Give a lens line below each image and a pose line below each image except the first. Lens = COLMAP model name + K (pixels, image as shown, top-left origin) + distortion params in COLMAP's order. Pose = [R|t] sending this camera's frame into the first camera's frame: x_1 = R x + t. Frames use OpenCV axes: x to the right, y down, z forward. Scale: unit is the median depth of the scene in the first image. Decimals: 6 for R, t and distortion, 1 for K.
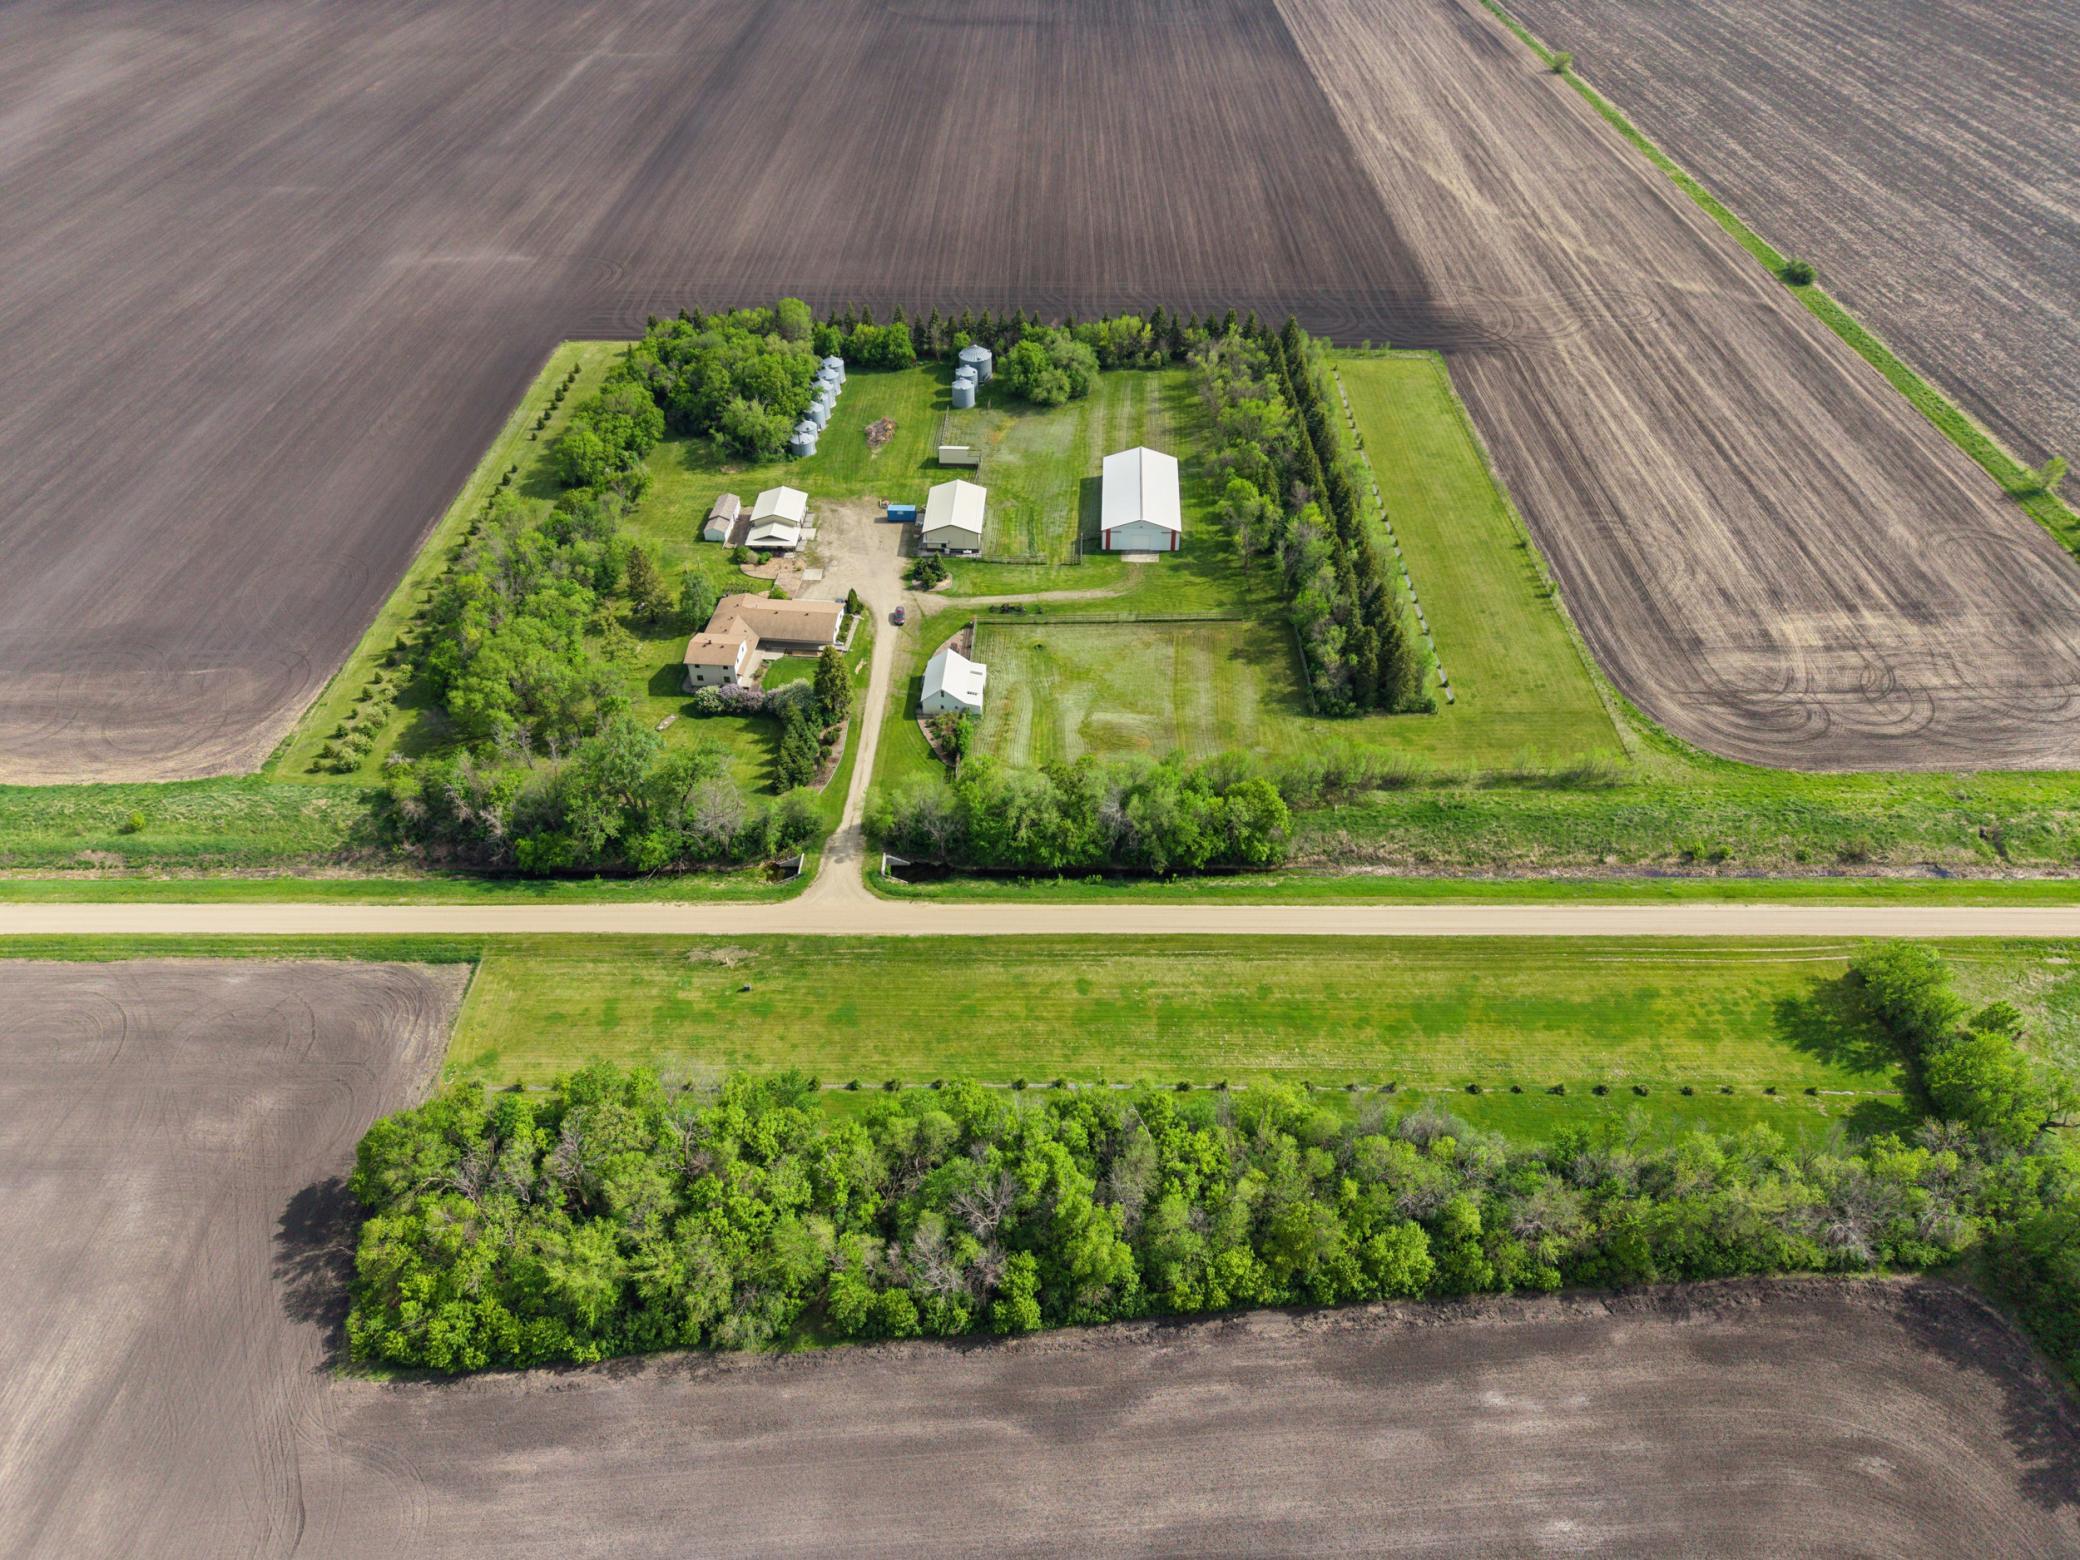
lens RADIAL K [[1353.1, 0, 1040.0], [0, 1353.1, 780.0], [0, 0, 1]] dist [0.121993, -0.217518]
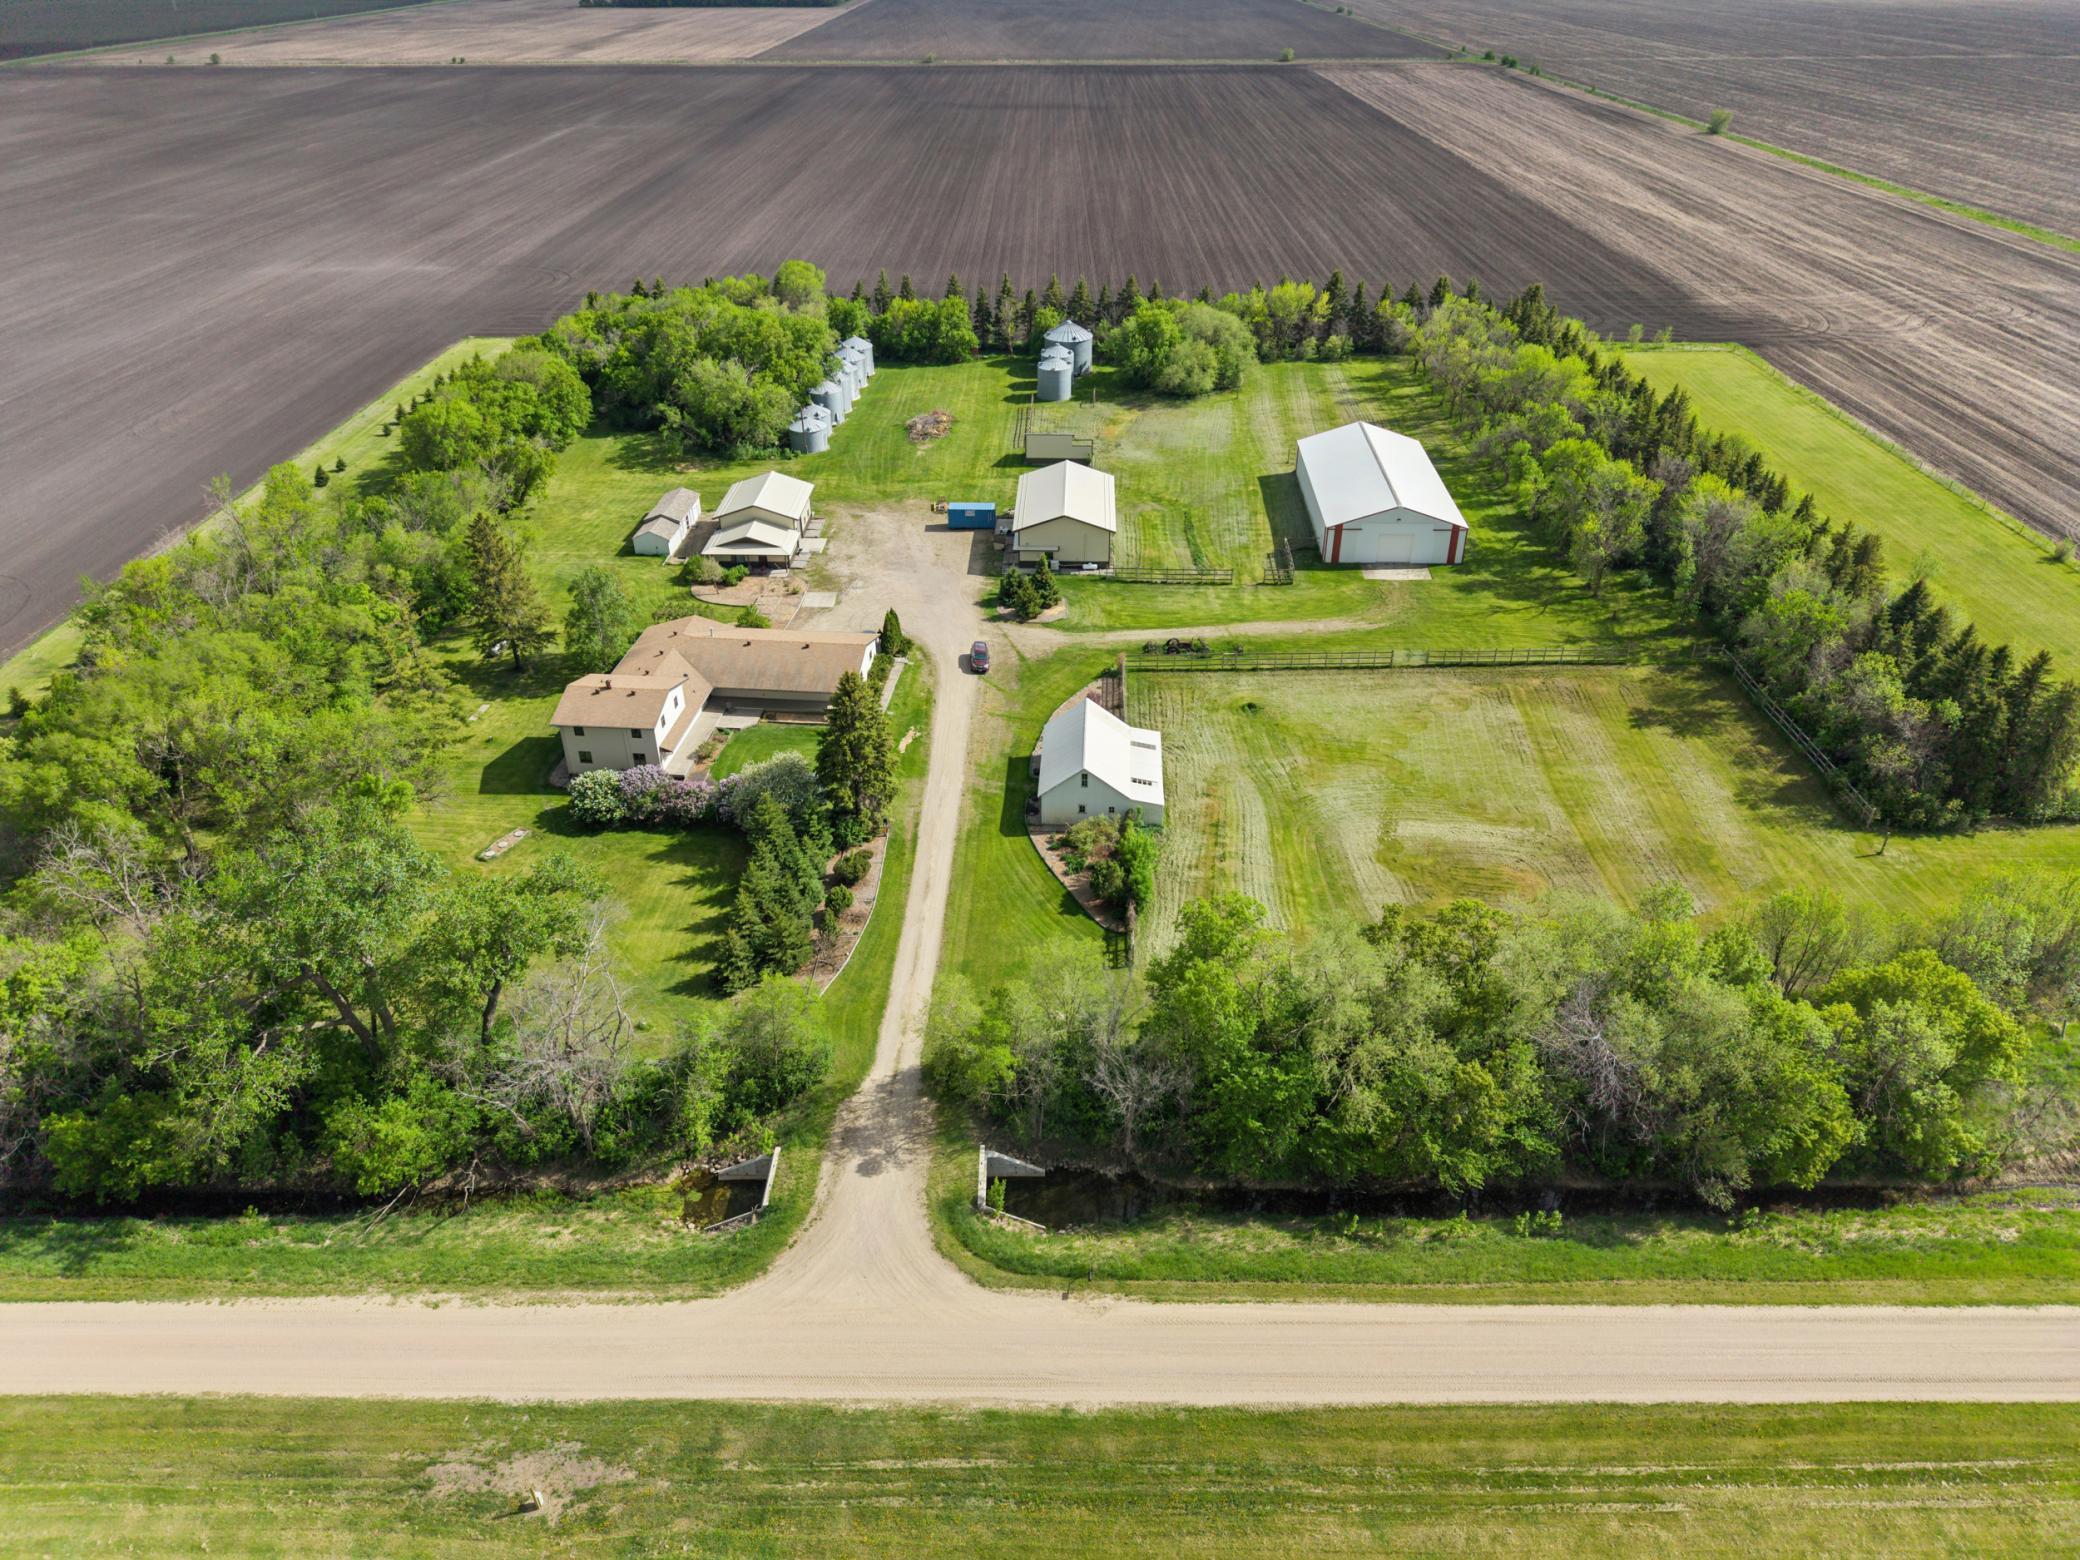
lens RADIAL K [[1374.8, 0, 1039.2], [0, 1374.8, 742.6], [0, 0, 1]] dist [0.082327, -0.127158]
pose [[0.999998, -0.001666, -0.001058, -0.080293], [0.001453, 0.984322, -0.176374, 0.007716], [0.001335, 0.176372, 0.984323, 0.478046]]
